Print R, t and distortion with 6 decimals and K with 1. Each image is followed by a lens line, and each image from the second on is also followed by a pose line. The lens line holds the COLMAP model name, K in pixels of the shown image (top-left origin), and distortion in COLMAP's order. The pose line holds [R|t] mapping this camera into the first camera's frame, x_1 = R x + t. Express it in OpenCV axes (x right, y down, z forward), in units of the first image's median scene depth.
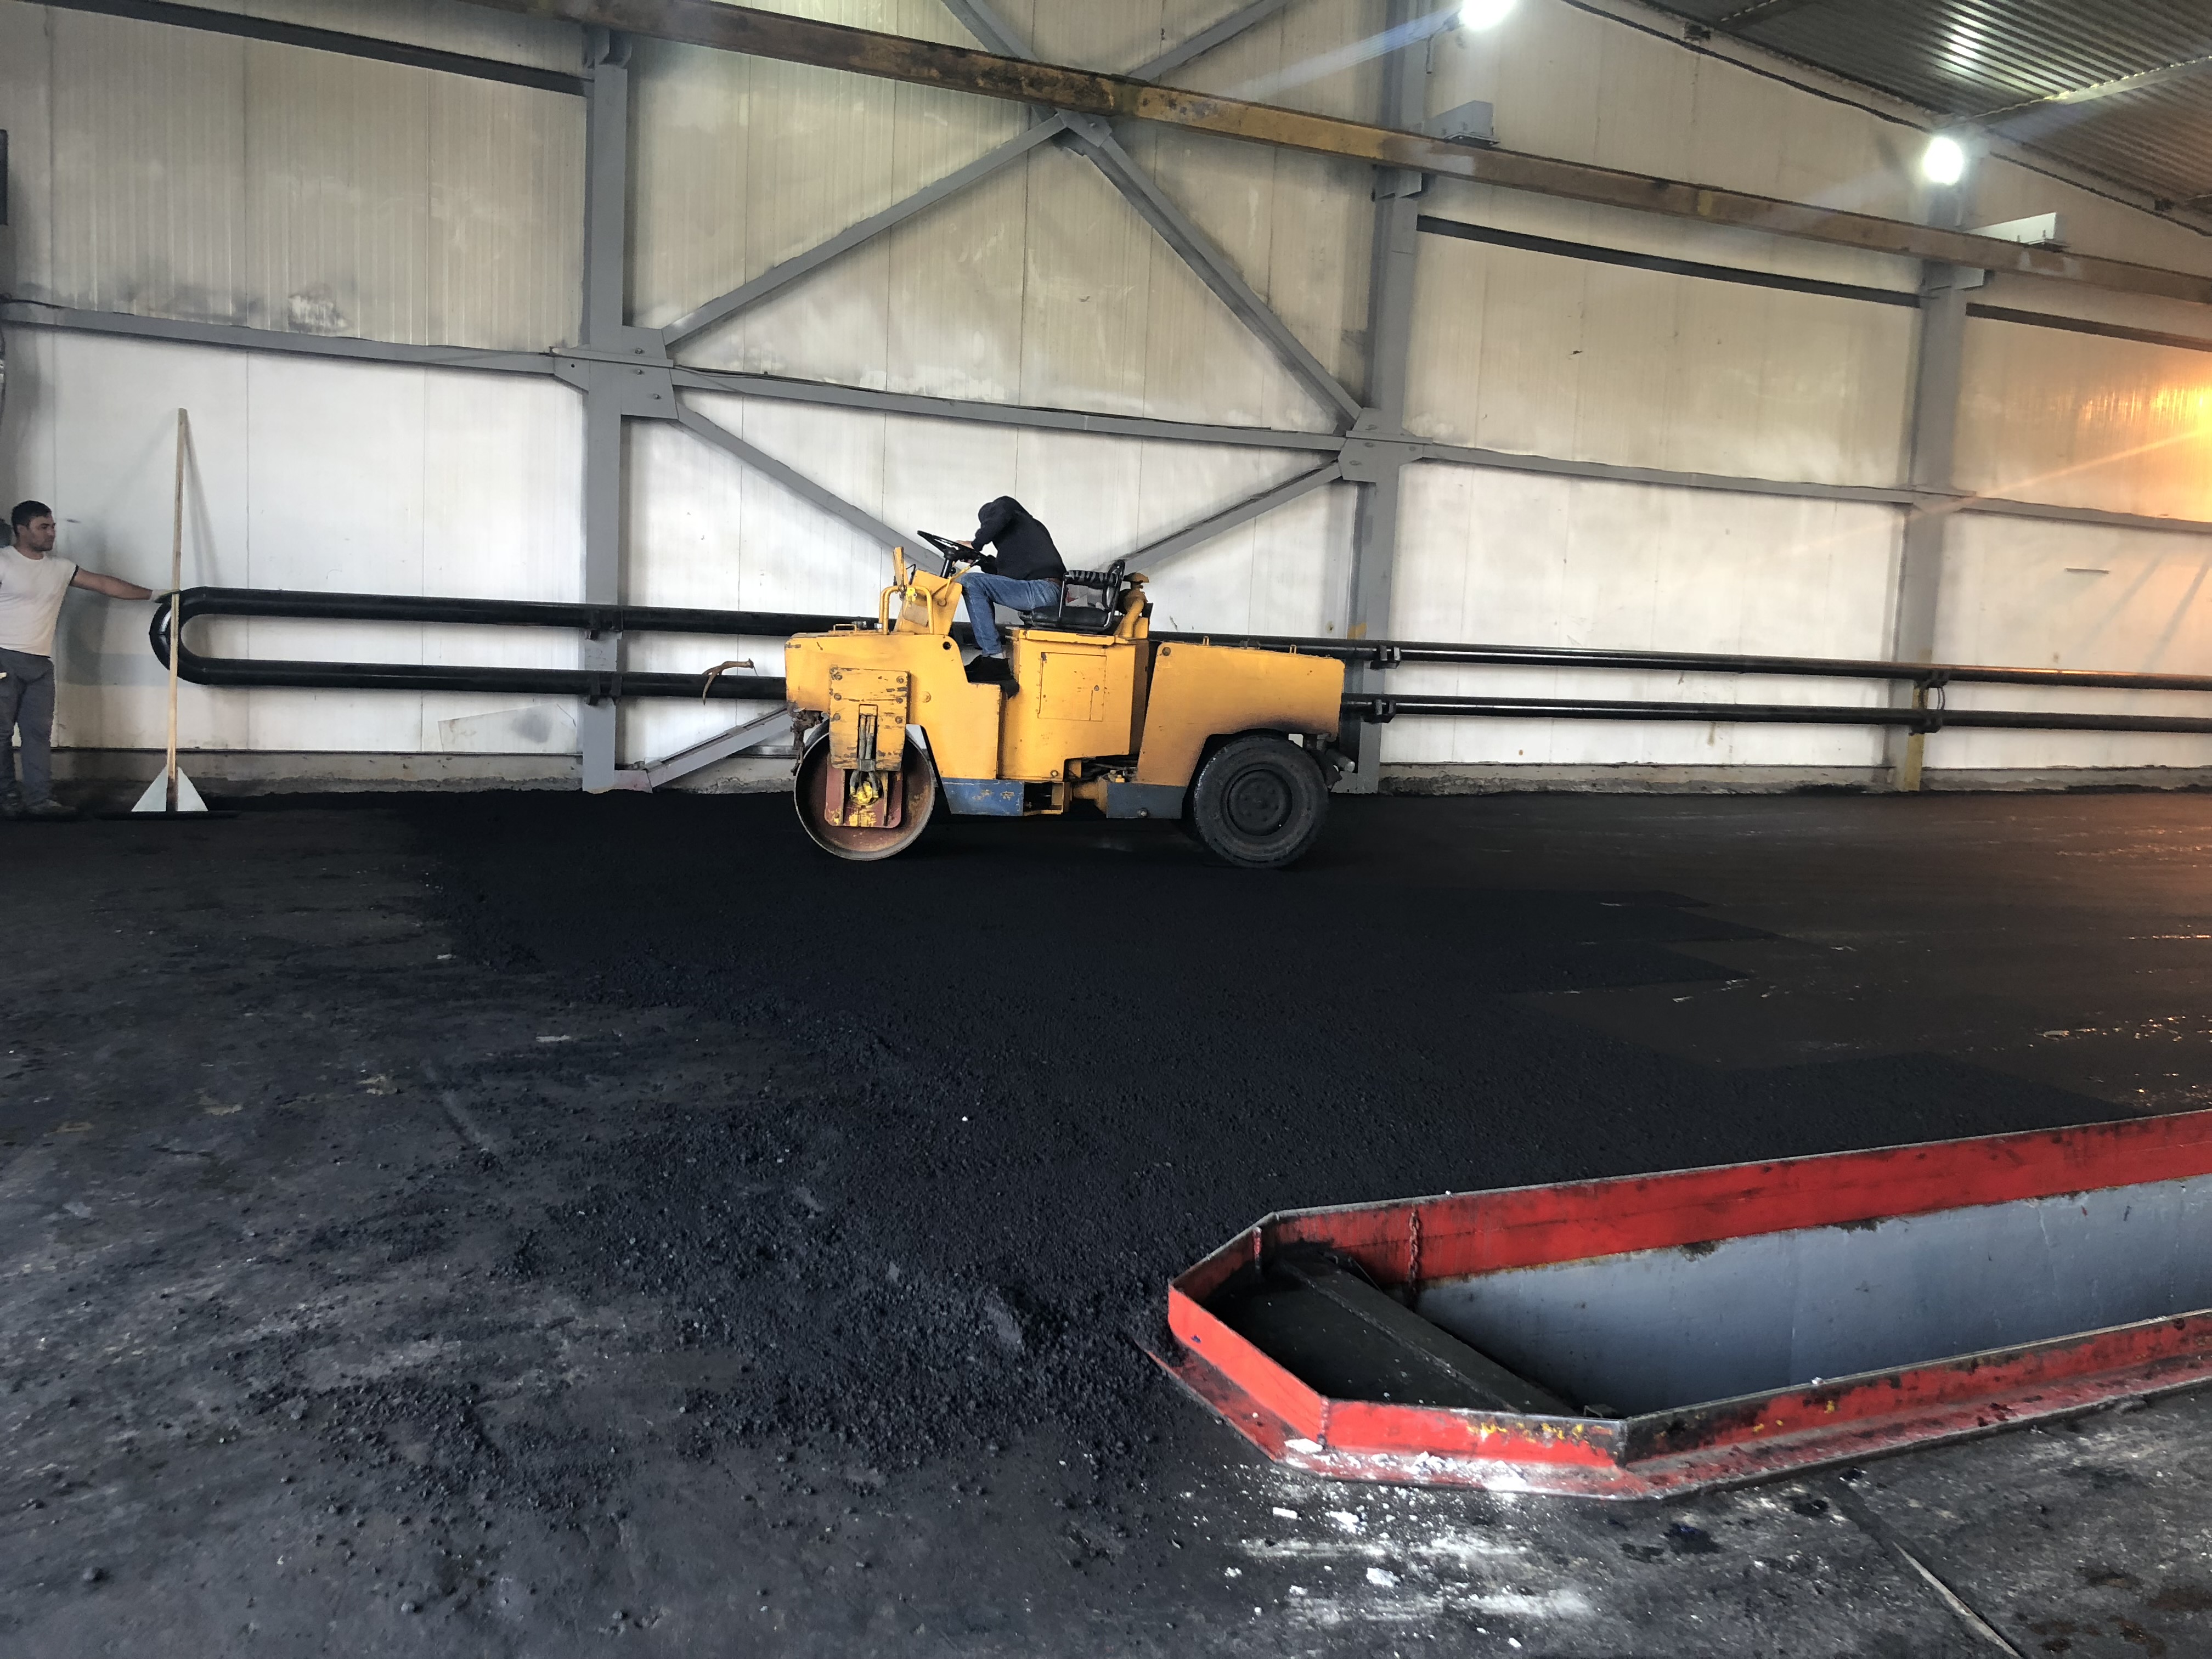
lens RADIAL K [[1798.0, 0, 1066.7], [0, 1798.0, 798.8], [0, 0, 1]] dist [0.034266, -0.041434]
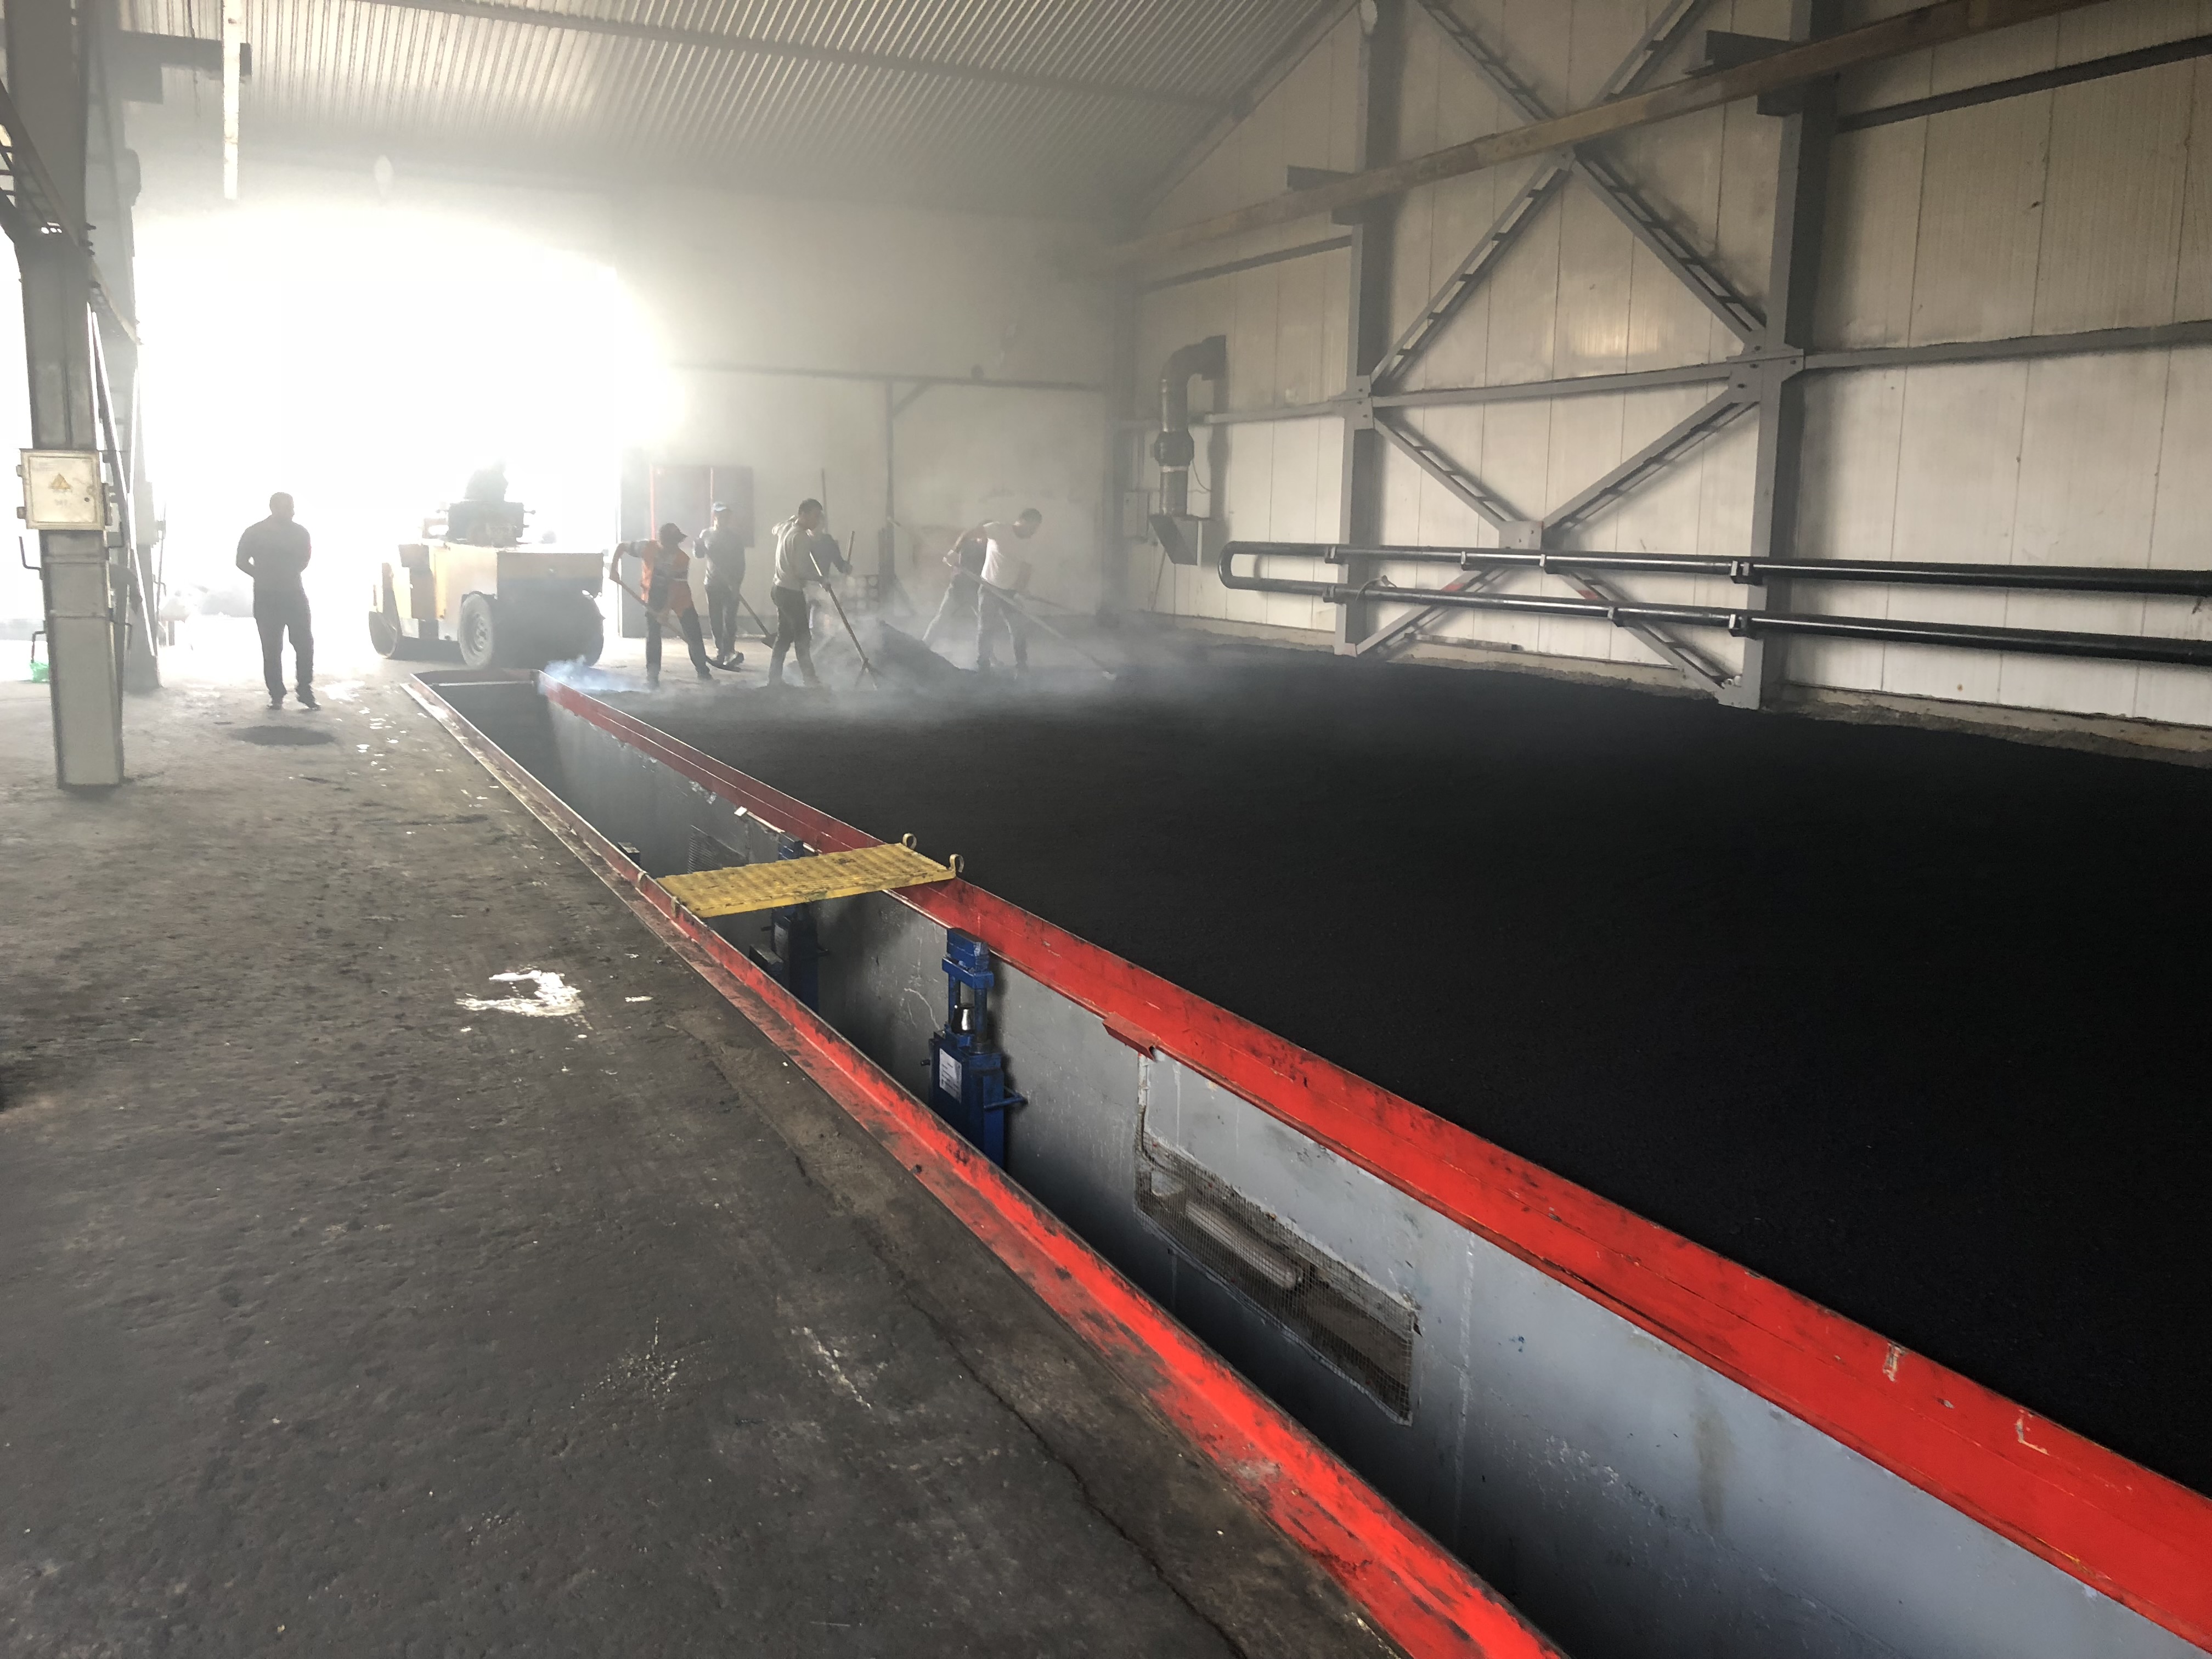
lens RADIAL K [[1798.0, 0, 1066.7], [0, 1798.0, 798.8], [0, 0, 1]] dist [0.034266, -0.041434]
pose [[0.010703, 0.100181, -0.994912, 1.219476], [-0.125755, 0.987204, 0.098052, -0.004636], [0.992004, 0.124066, 0.023164, 0.622661]]
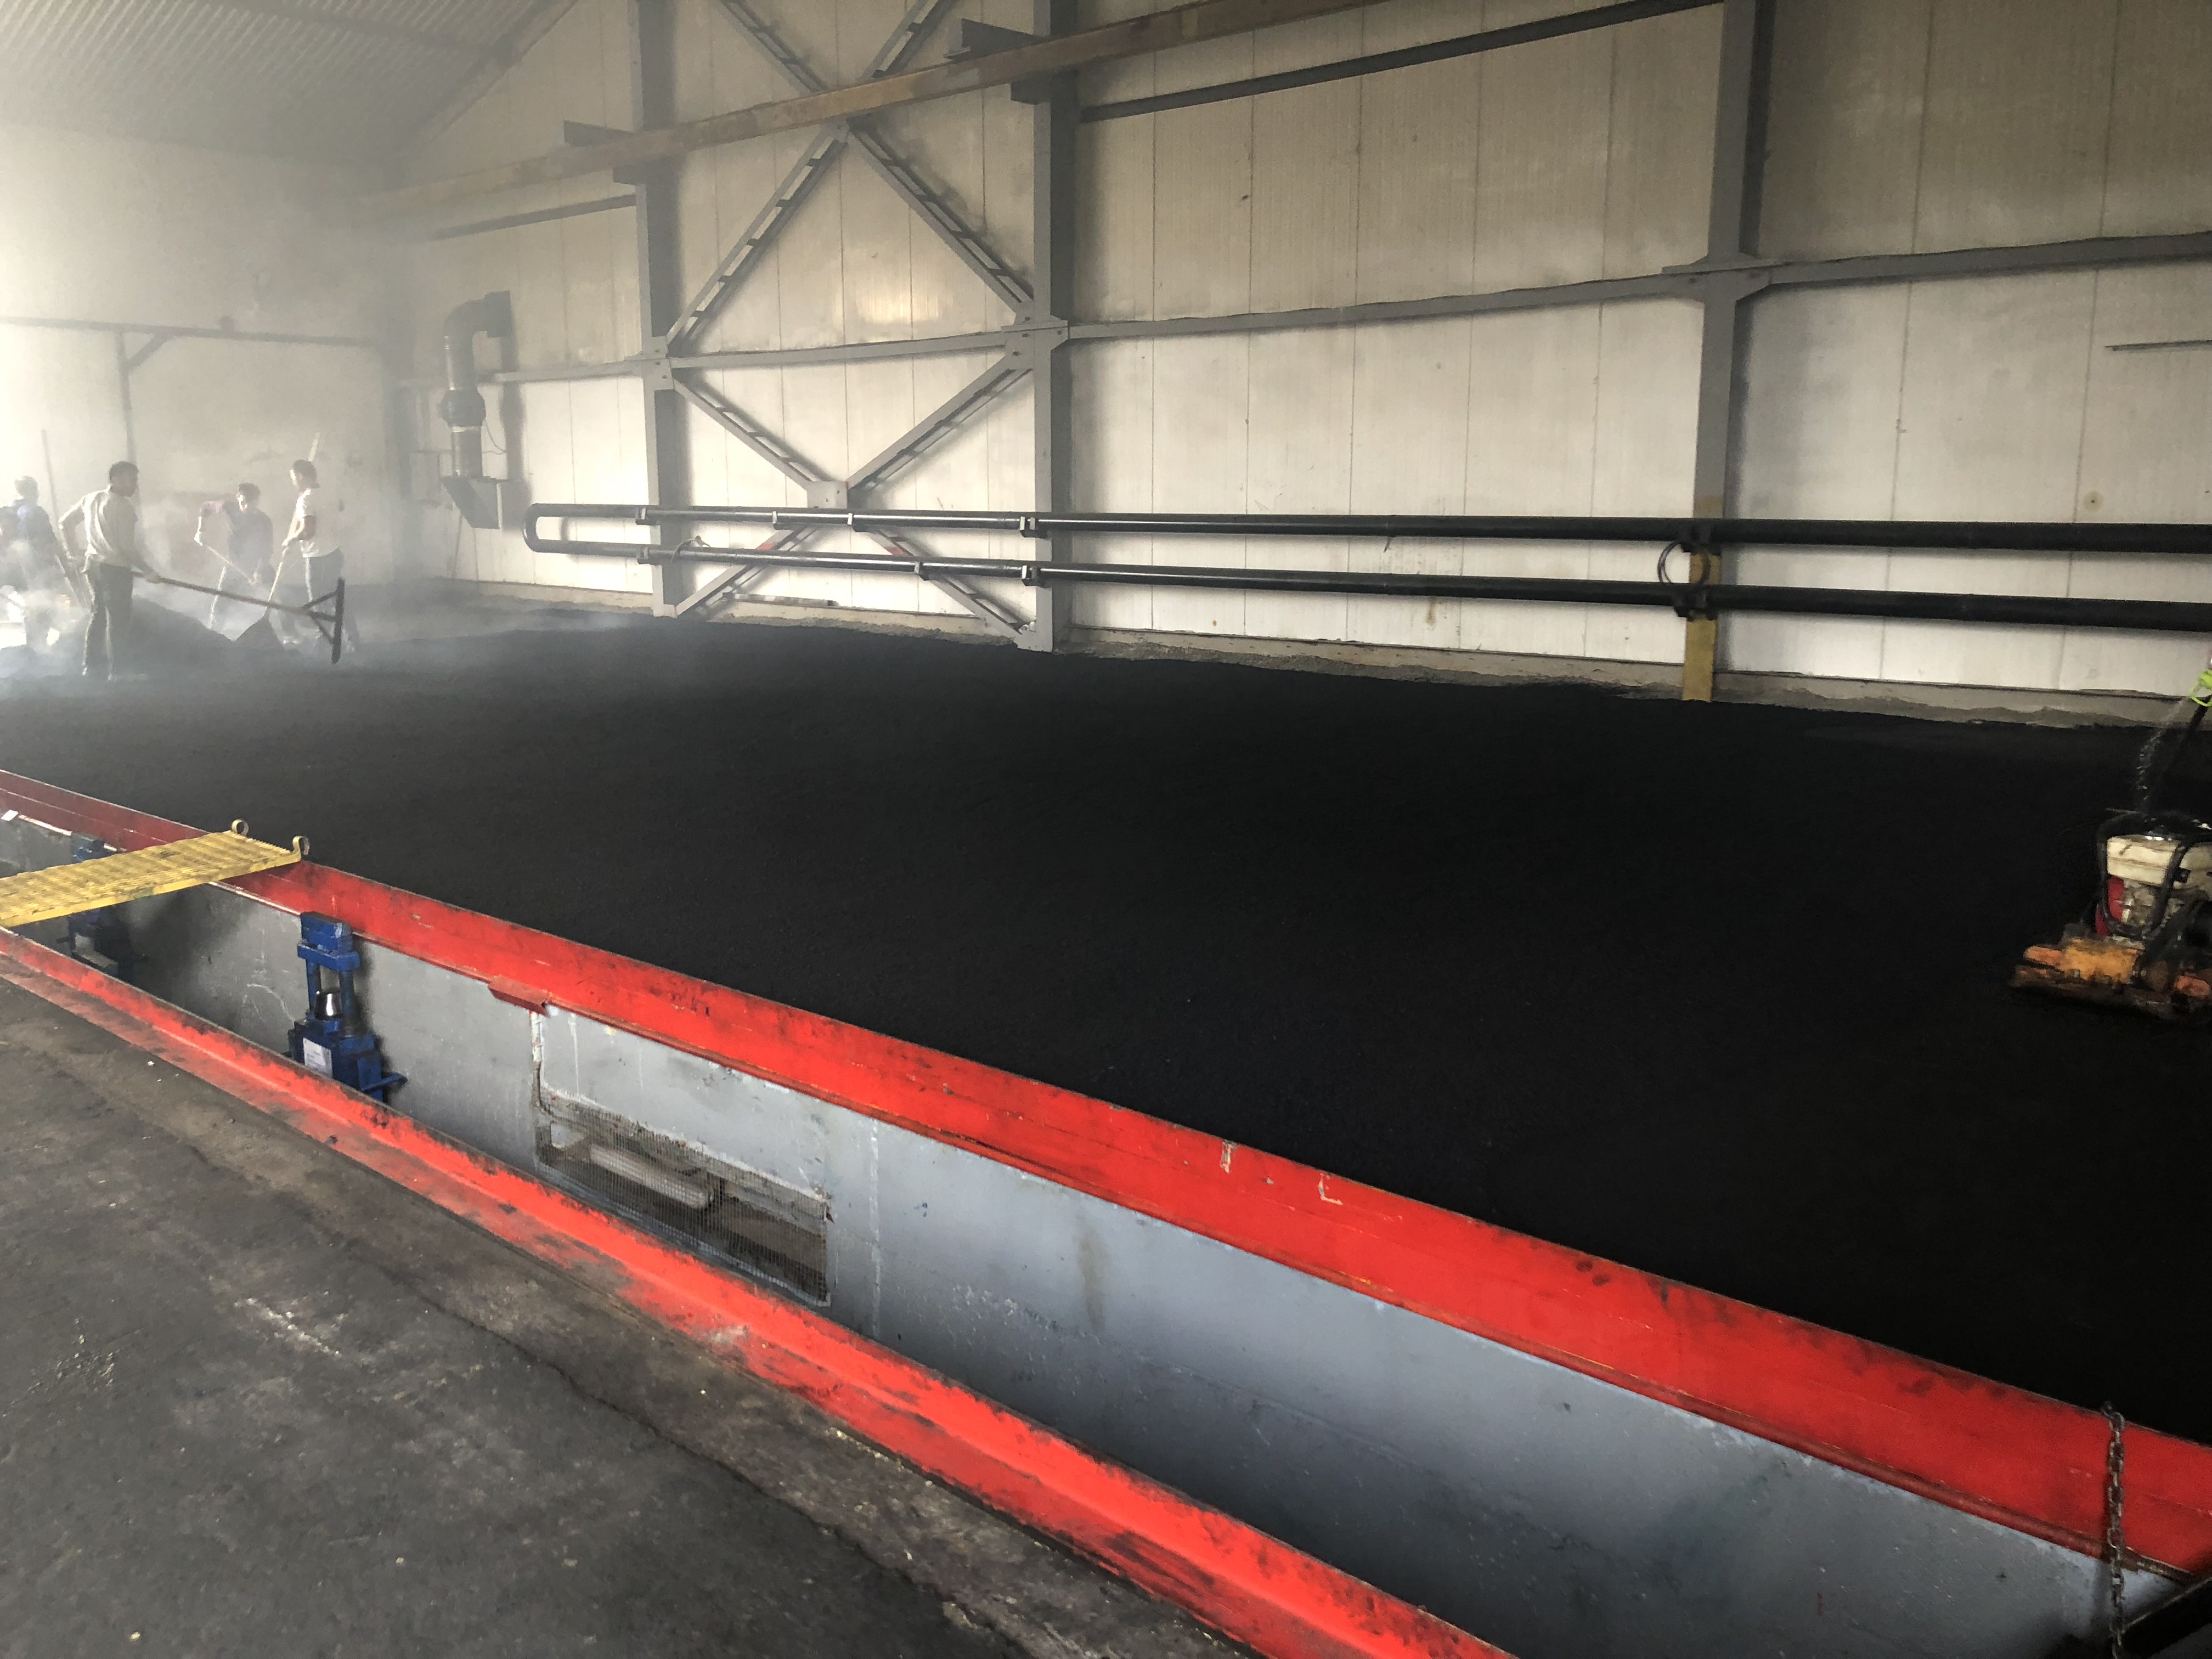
lens RADIAL K [[1798.0, 0, 1066.7], [0, 1798.0, 798.8], [0, 0, 1]] dist [0.034266, -0.041434]
pose [[0.381288, 0.105201, -0.918451, 1.239069], [-0.083335, 0.993370, 0.079187, -0.001825], [0.920693, 0.046347, 0.387527, 0.608702]]
